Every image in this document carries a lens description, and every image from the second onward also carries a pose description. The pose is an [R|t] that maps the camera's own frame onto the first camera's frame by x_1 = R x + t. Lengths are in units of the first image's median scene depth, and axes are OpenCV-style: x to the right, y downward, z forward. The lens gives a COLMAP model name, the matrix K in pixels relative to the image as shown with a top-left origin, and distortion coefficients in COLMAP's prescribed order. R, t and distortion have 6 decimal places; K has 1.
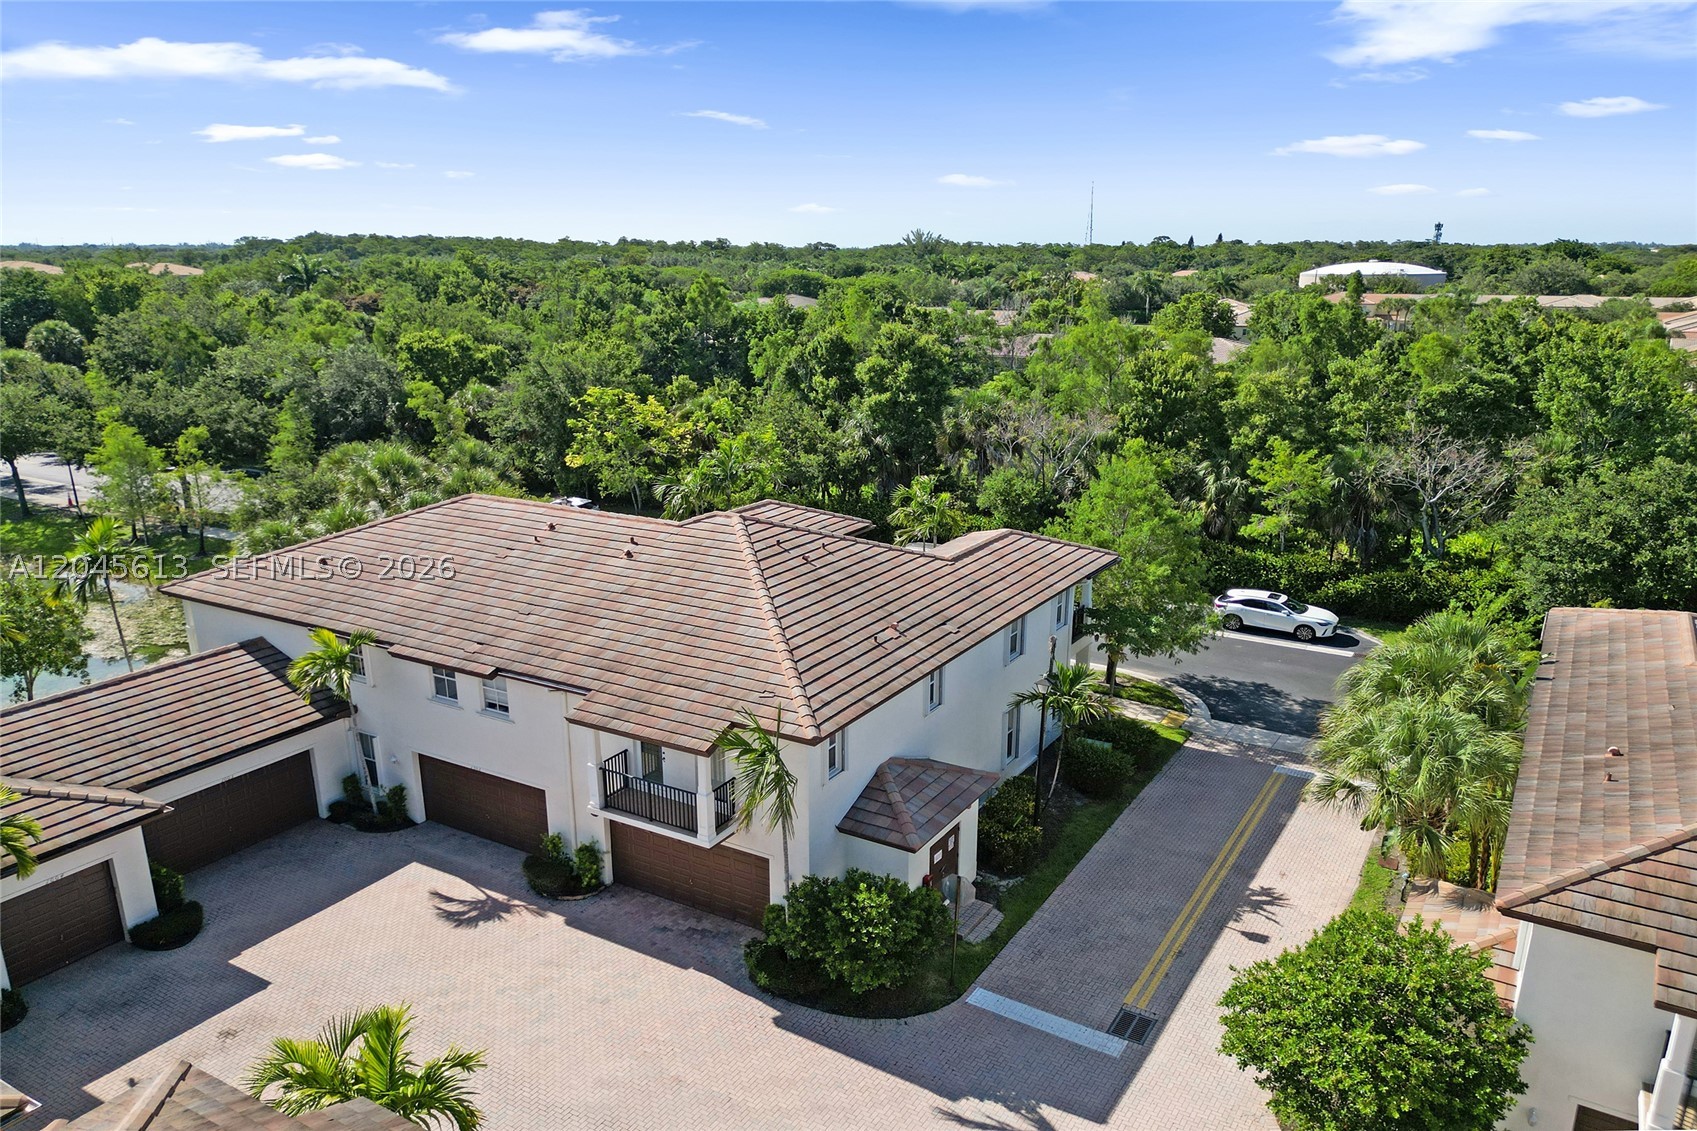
lens RADIAL K [[1221.4, 0, 848.5], [0, 1221.4, 565.5], [0, 0, 1]] dist [0.085907, -0.093454]
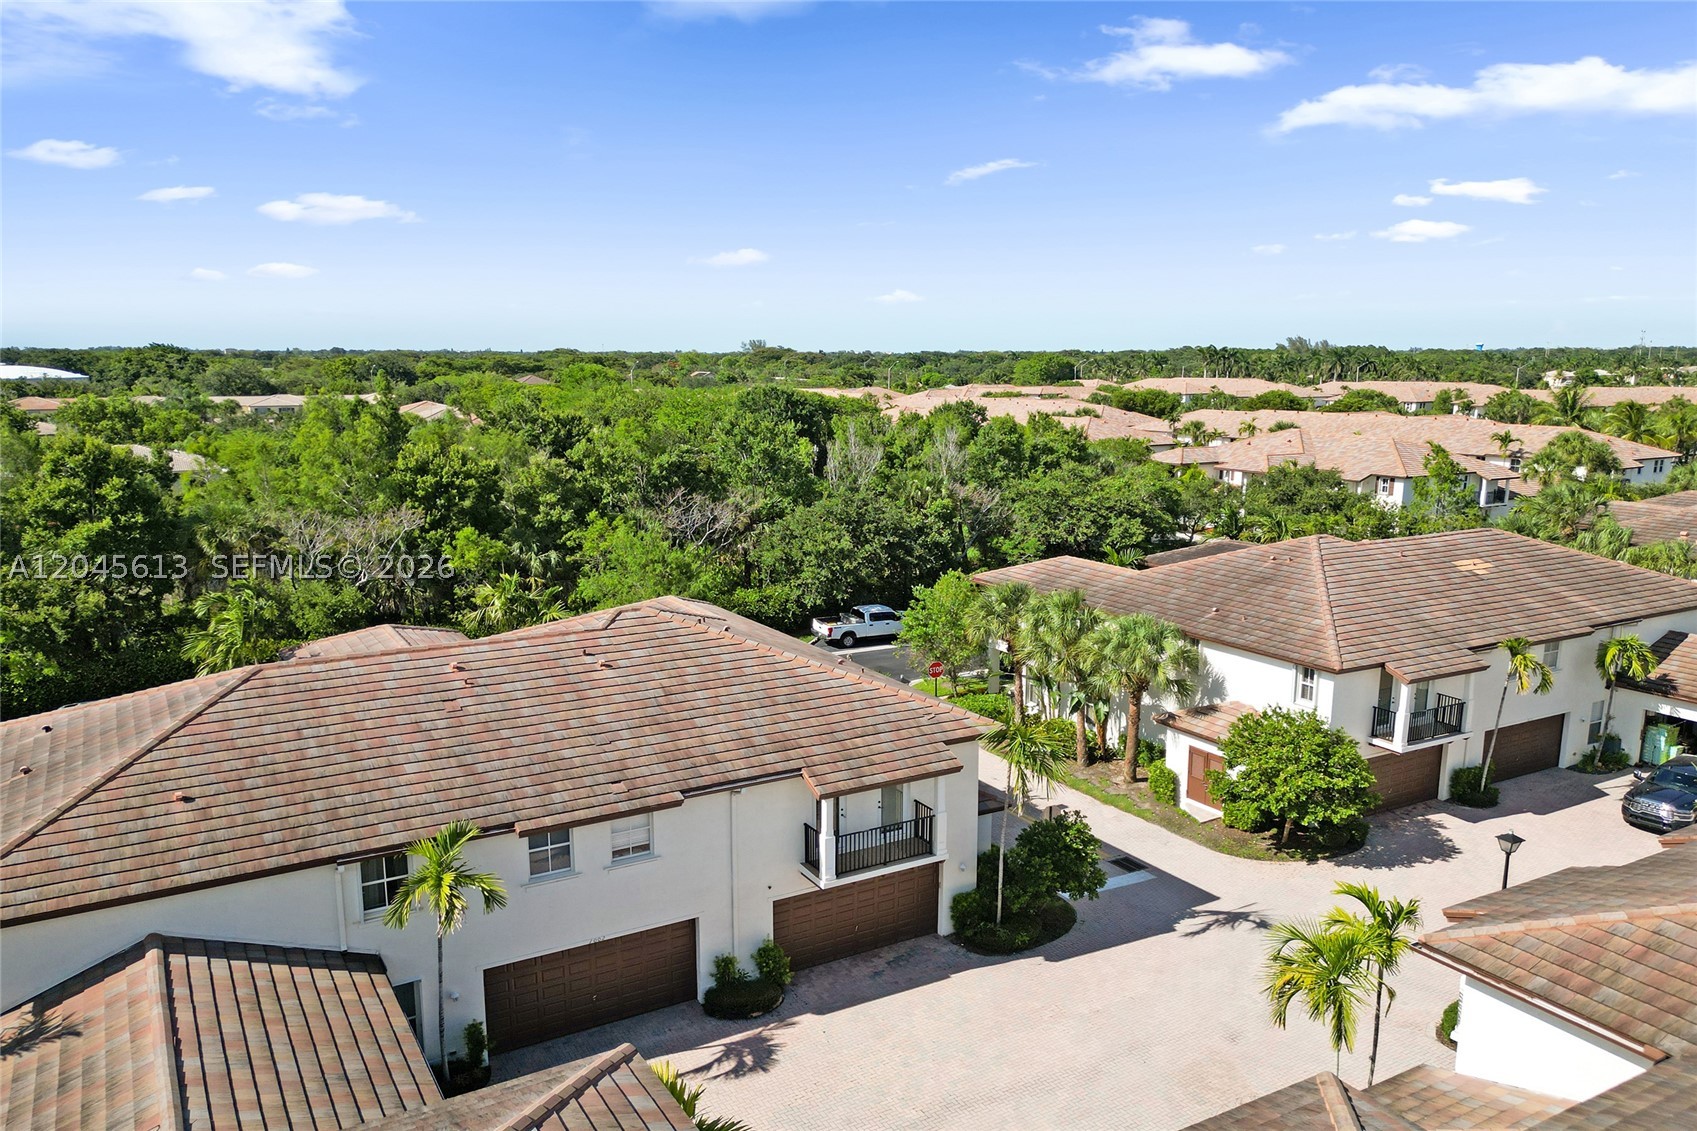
lens RADIAL K [[1267.6, 0, 843.5], [0, 1267.6, 493.9], [0, 0, 1]] dist [0.093423, -0.106692]
pose [[0.475608, -0.094191, 0.874600, -0.896460], [0.215886, 0.976342, -0.012250, -0.081727], [-0.852755, 0.194640, 0.484690, 0.341632]]
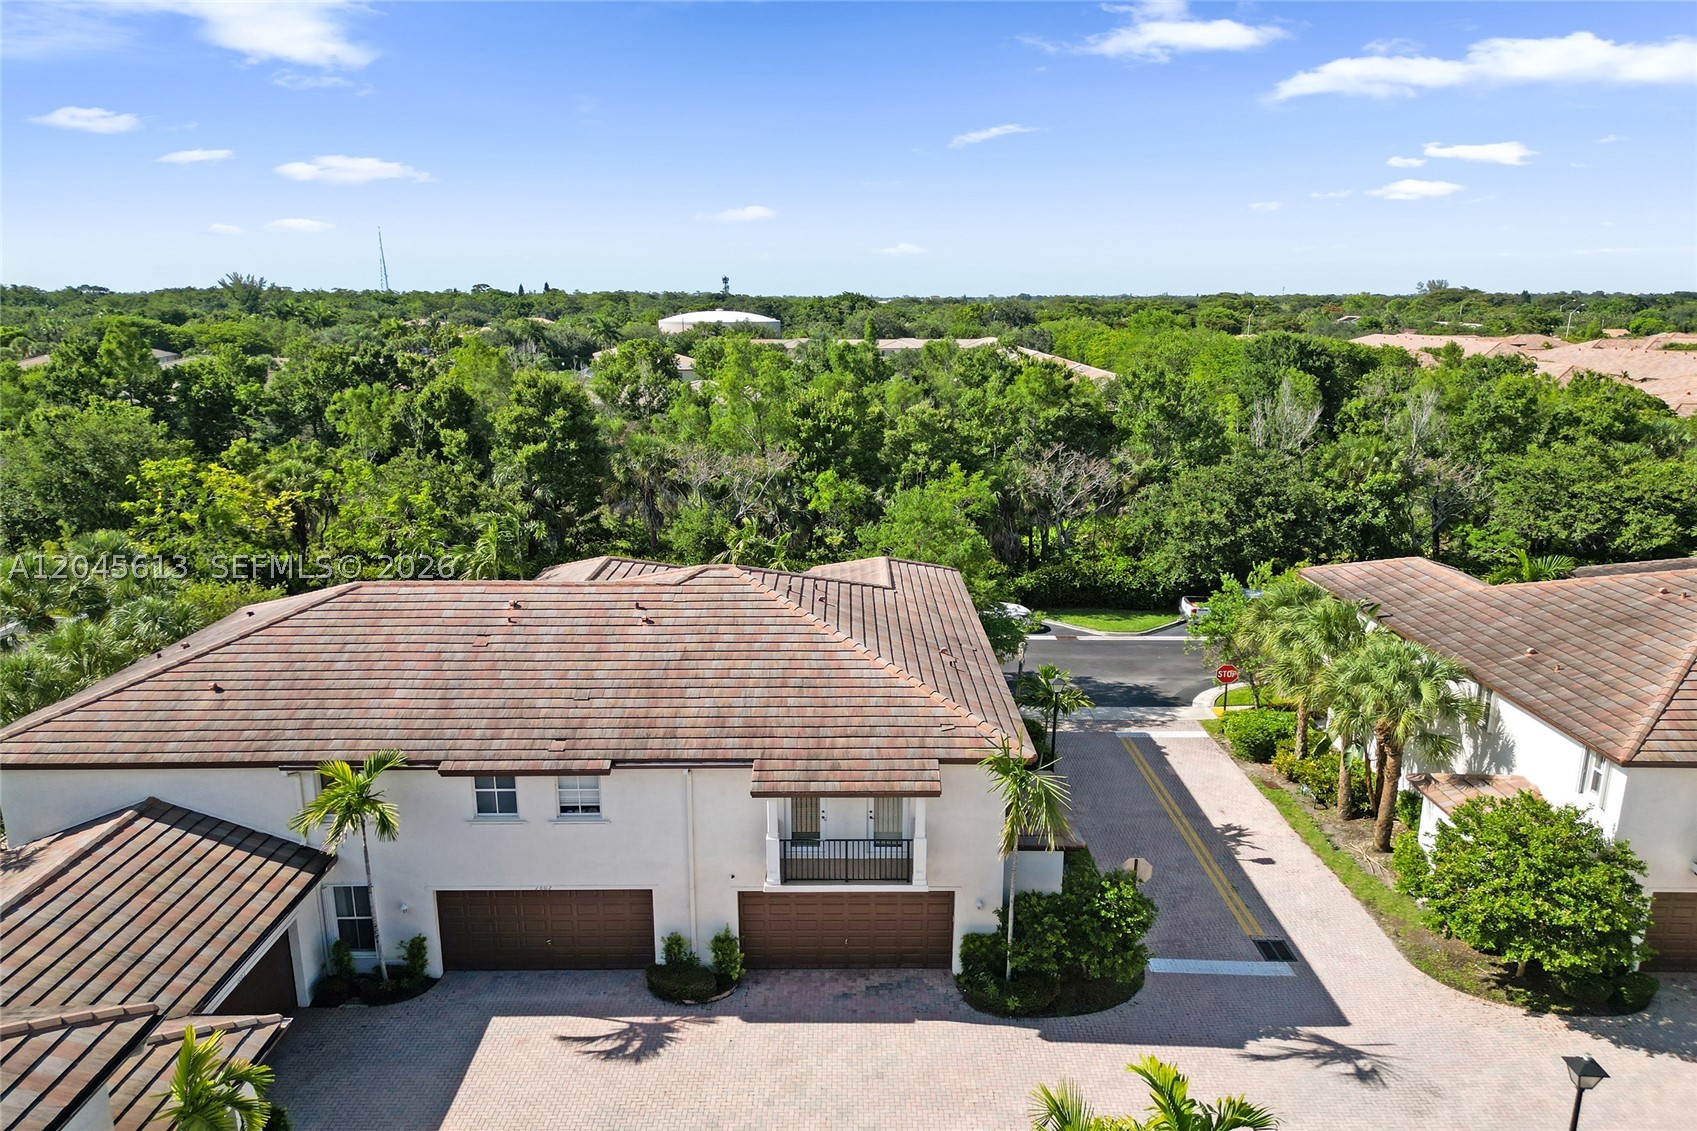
lens RADIAL K [[1233.9, 0, 853.2], [0, 1233.9, 517.5], [0, 0, 1]] dist [0.059063, -0.044491]
pose [[0.854405, -0.090100, 0.511737, -0.501334], [0.128198, 0.990959, -0.039566, -0.028280], [-0.503545, 0.099409, 0.858231, 0.109025]]
